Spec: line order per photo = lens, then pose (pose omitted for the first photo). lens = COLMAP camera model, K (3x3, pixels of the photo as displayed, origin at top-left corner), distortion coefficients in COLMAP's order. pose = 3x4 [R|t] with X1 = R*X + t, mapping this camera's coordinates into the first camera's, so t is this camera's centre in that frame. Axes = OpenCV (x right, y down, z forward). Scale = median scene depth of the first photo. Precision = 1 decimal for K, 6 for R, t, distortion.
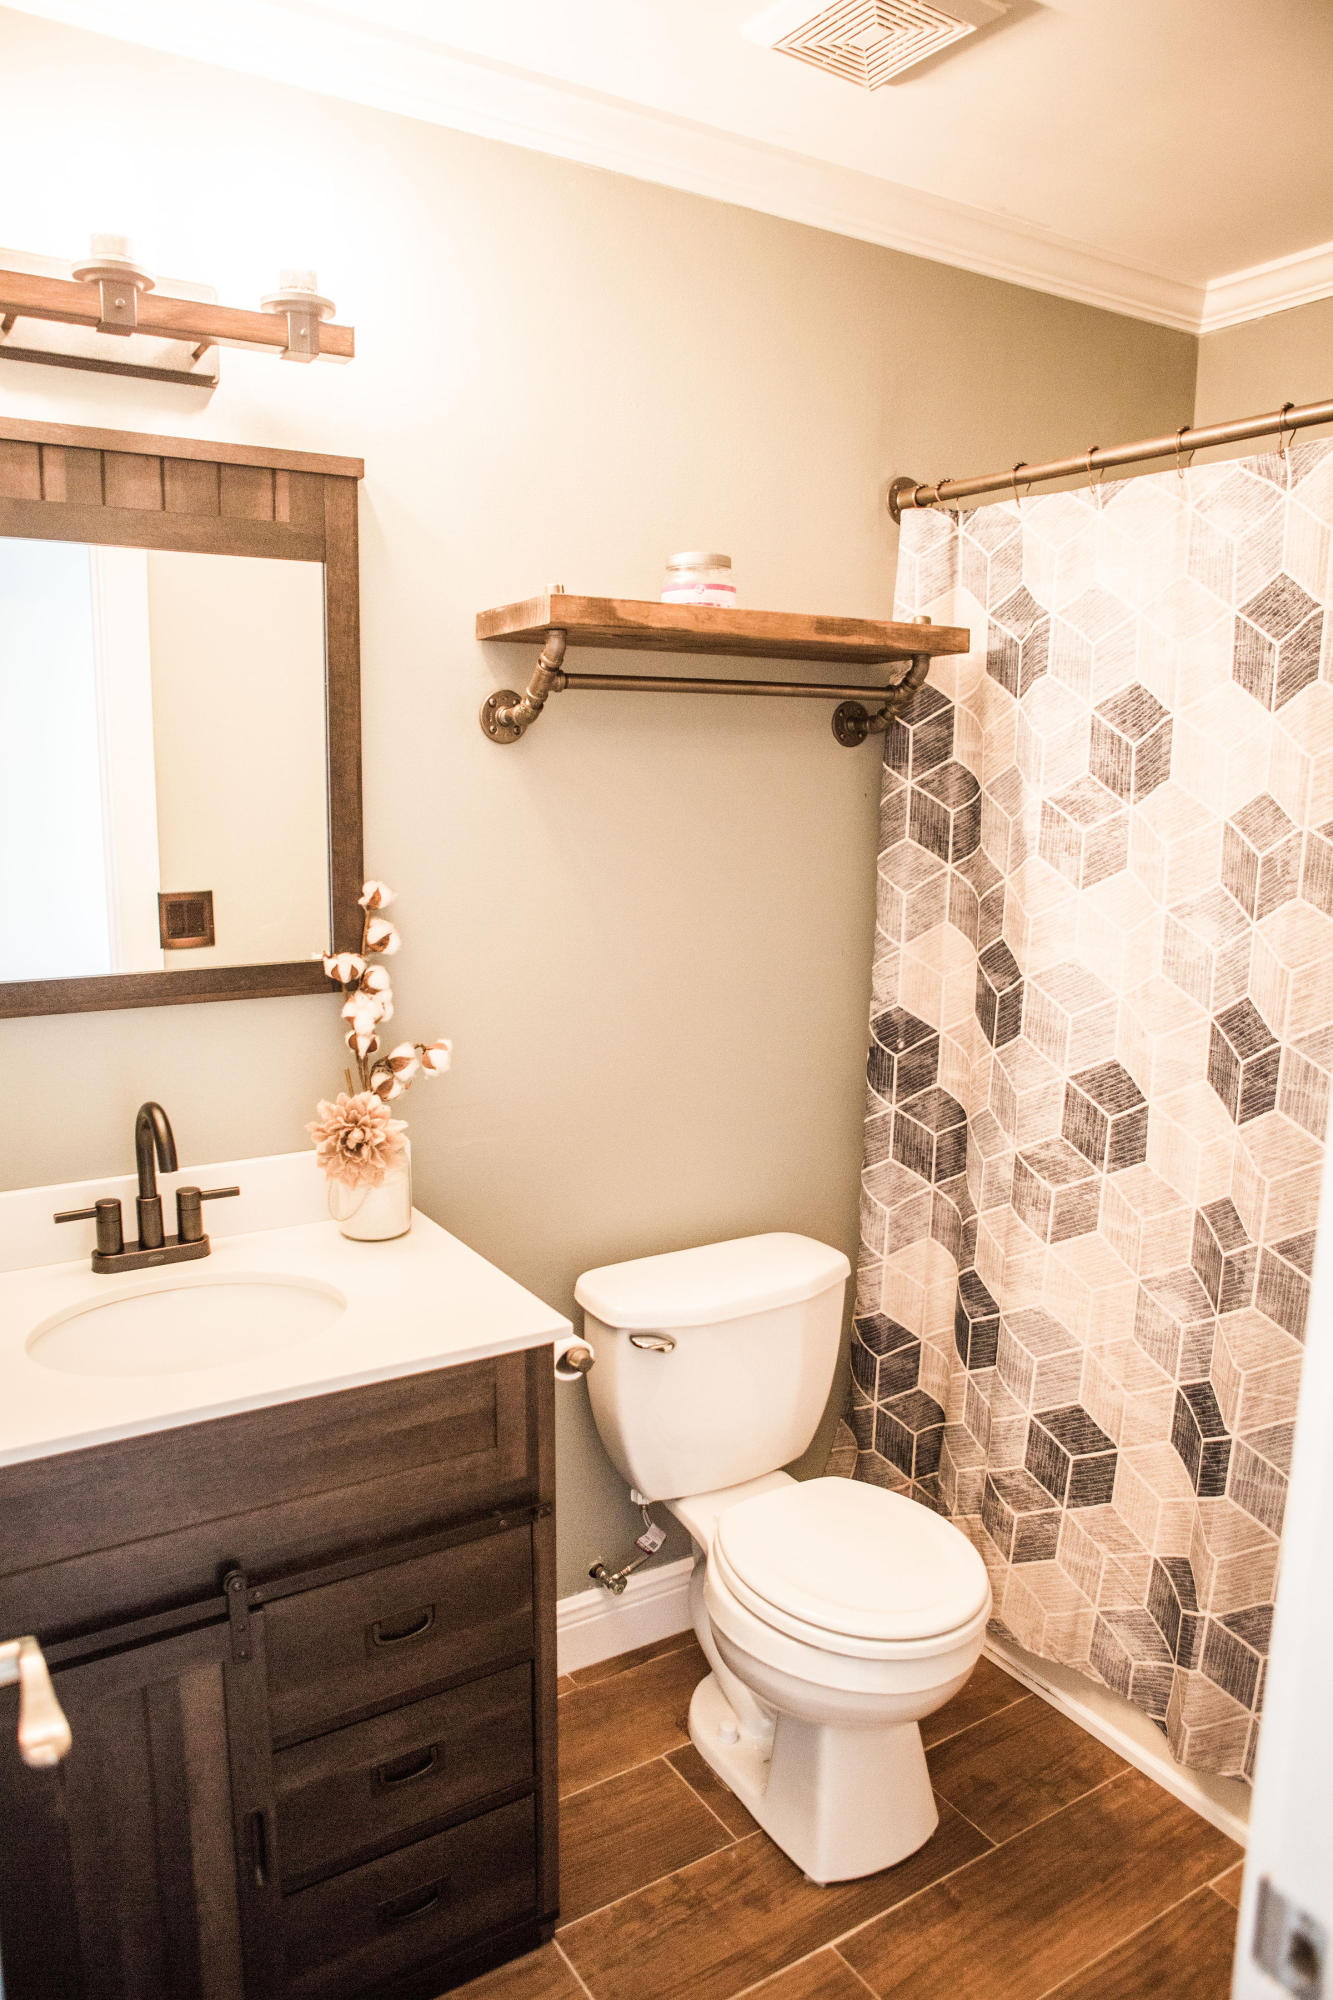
lens RADIAL K [[1388.1, 0, 666.5], [0, 1388.1, 1000.0], [0, 0, 1]] dist [-0.105030, 0.078880]
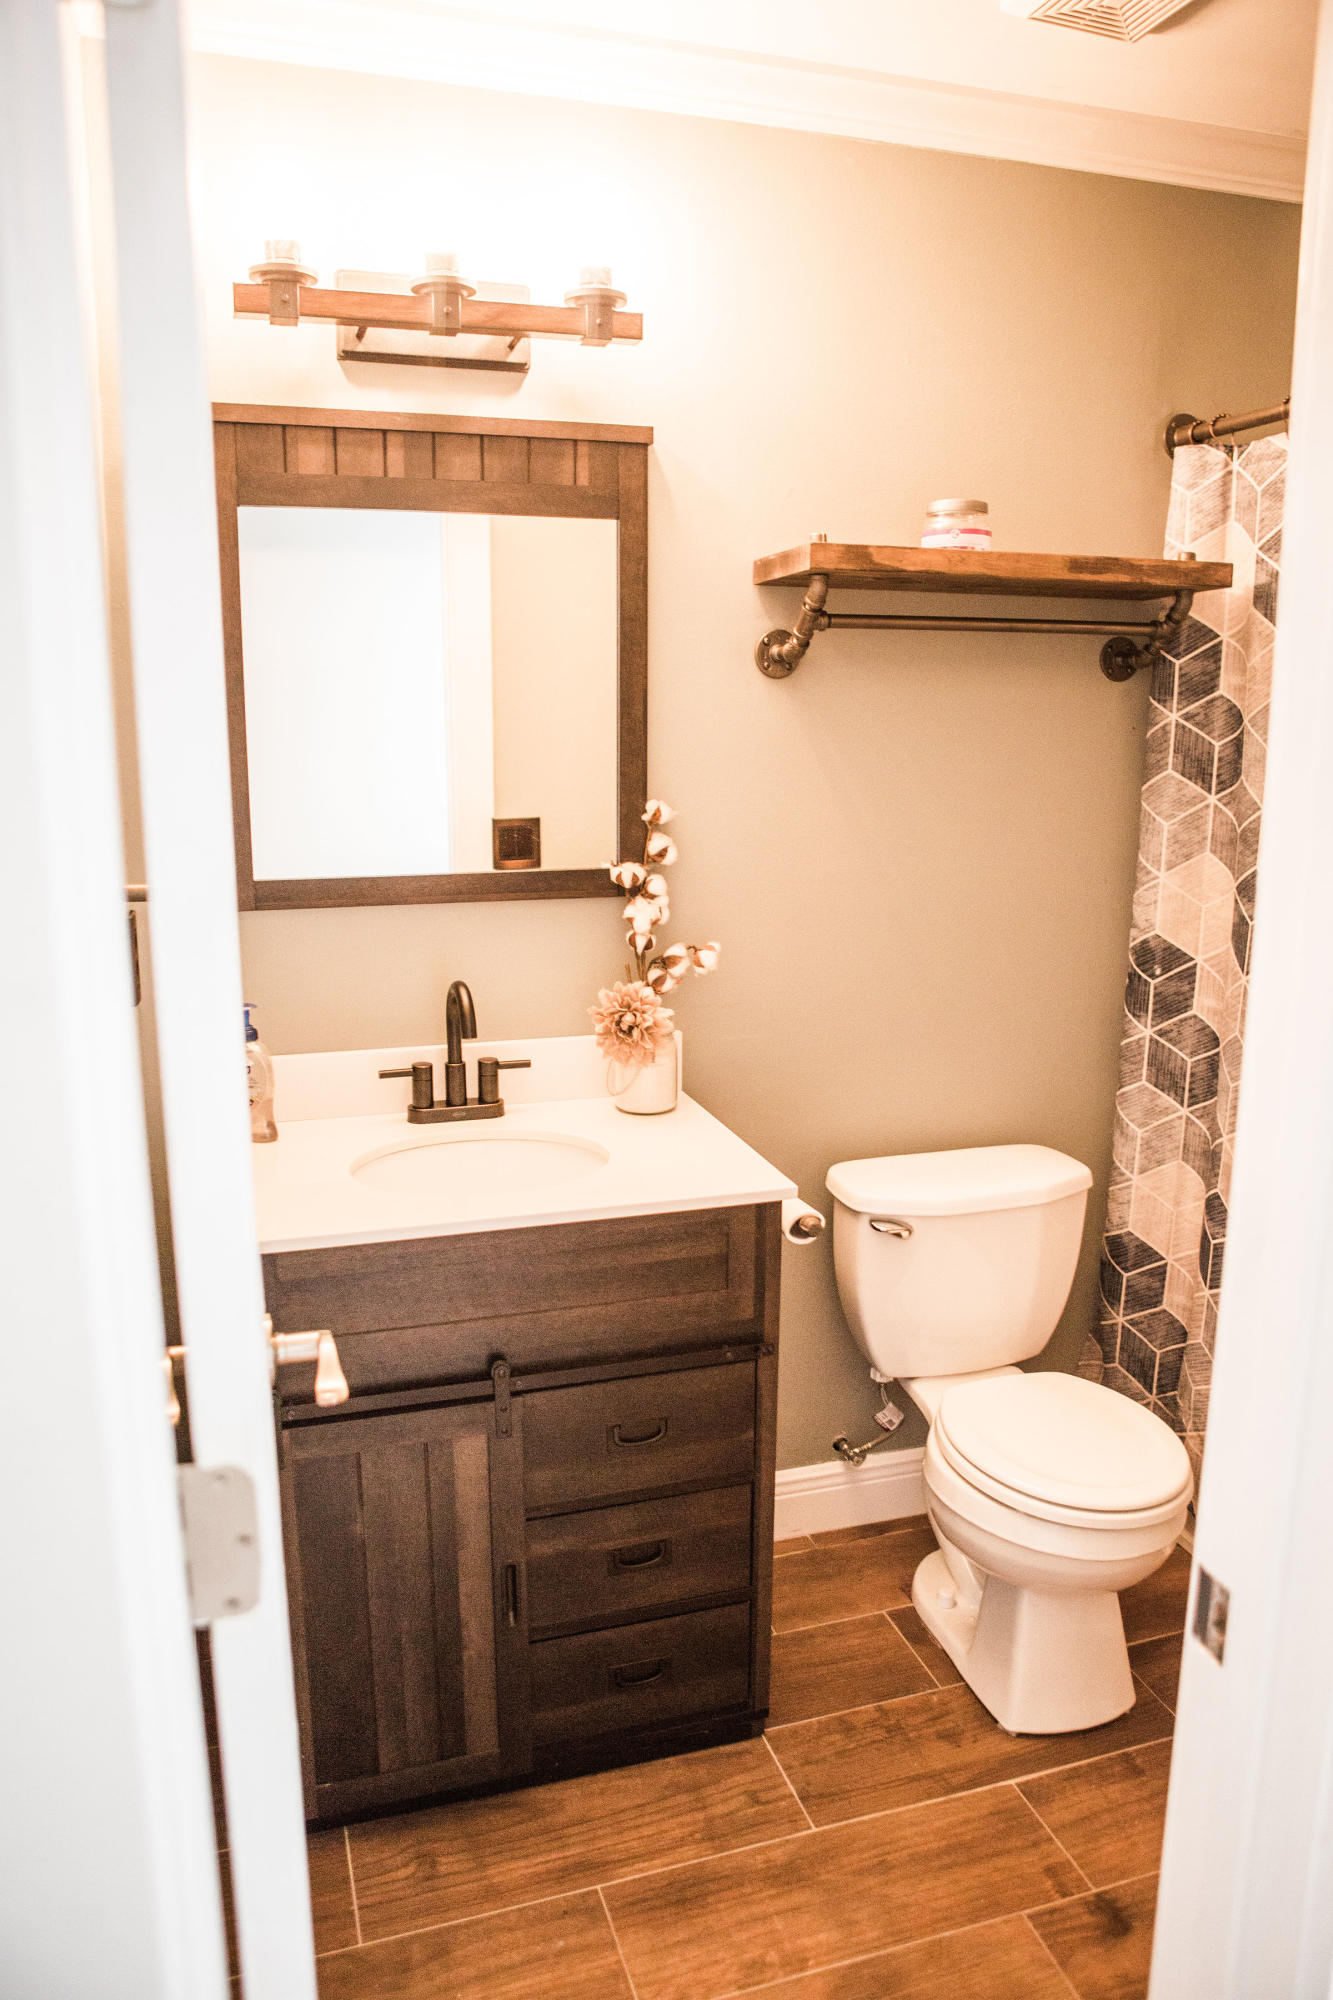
lens RADIAL K [[1445.6, 0, 666.5], [0, 1445.6, 1000.0], [0, 0, 1]] dist [-0.123301, 0.145423]
pose [[0.967177, 0.043964, -0.250271, 0.099679], [-0.036447, 0.998737, 0.034595, 0.036729], [0.251475, -0.024338, 0.967558, -0.147875]]
